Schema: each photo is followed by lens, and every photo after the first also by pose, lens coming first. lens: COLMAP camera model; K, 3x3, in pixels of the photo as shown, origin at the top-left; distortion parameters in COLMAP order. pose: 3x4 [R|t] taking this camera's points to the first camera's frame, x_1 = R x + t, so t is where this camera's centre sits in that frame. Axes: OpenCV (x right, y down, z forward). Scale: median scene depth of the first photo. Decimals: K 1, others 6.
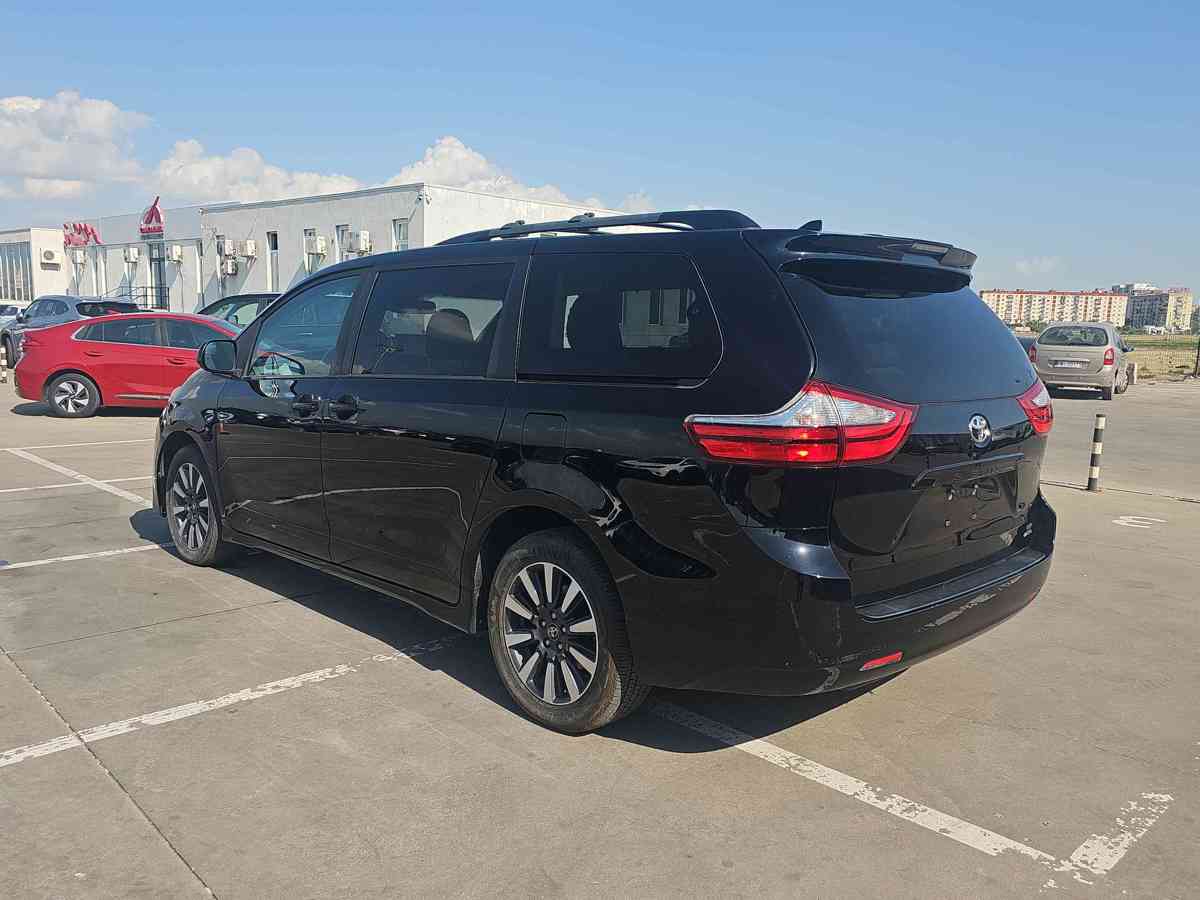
lens RADIAL K [[965.2, 0, 609.1], [0, 965.2, 450.8], [0, 0, 1]] dist [0.067571, -0.078963]
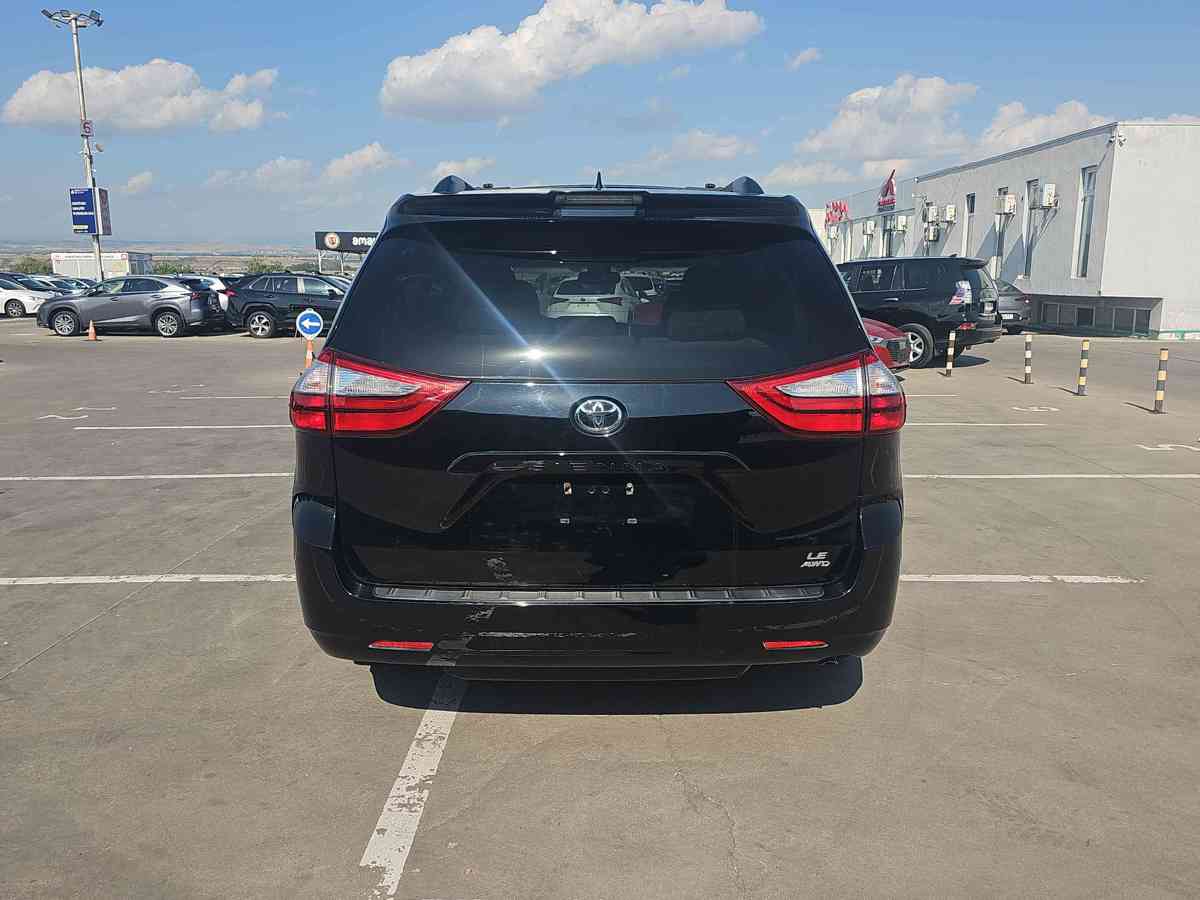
lens RADIAL K [[965.2, 0, 609.1], [0, 965.2, 450.8], [0, 0, 1]] dist [0.067571, -0.078963]
pose [[0.707223, 0.096585, -0.700362, 0.107703], [-0.071645, 0.995316, 0.064914, -0.005394], [0.703351, 0.004268, 0.710830, 0.045823]]
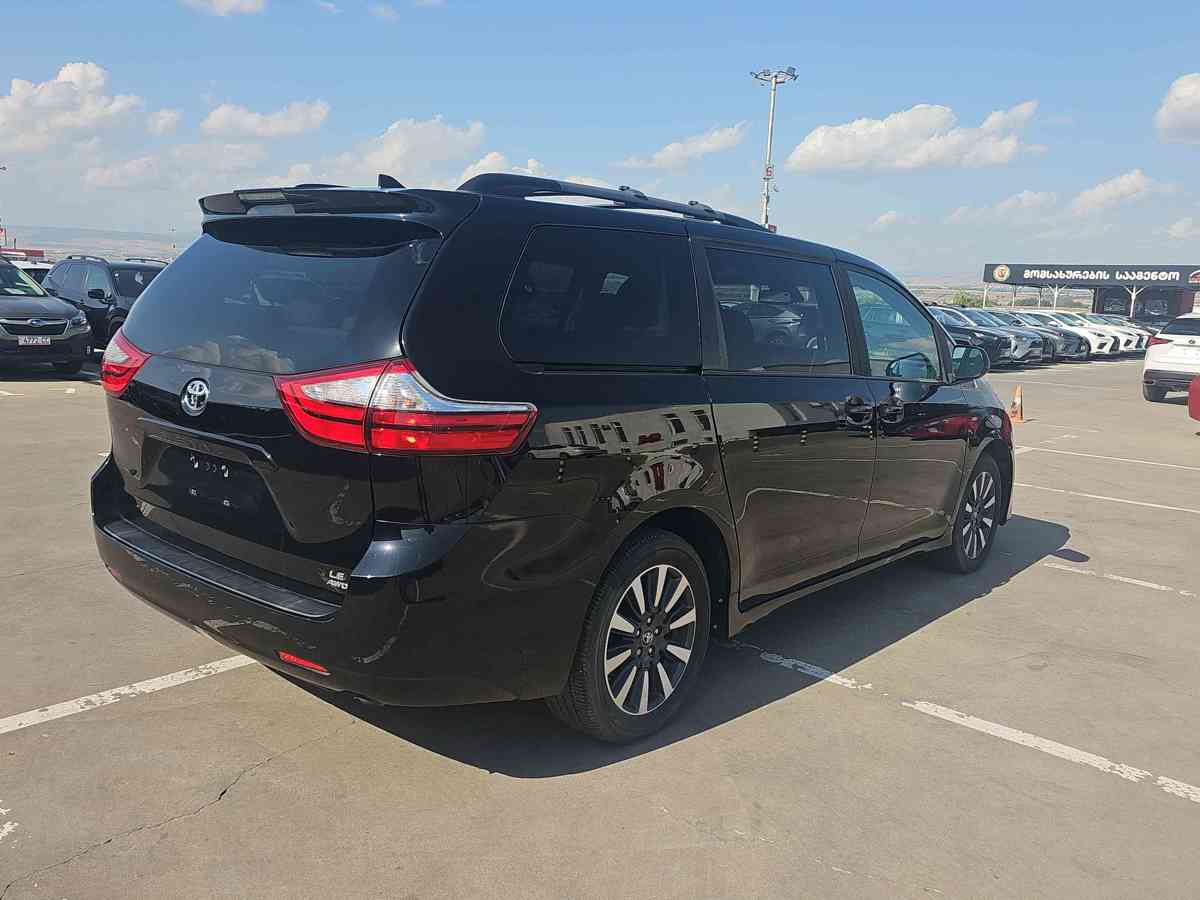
lens RADIAL K [[965.2, 0, 609.1], [0, 965.2, 450.8], [0, 0, 1]] dist [0.067571, -0.078963]
pose [[0.071039, 0.132529, -0.988630, 0.144351], [-0.168587, 0.978471, 0.119054, -0.016249], [0.983124, 0.158213, 0.091852, 0.144060]]
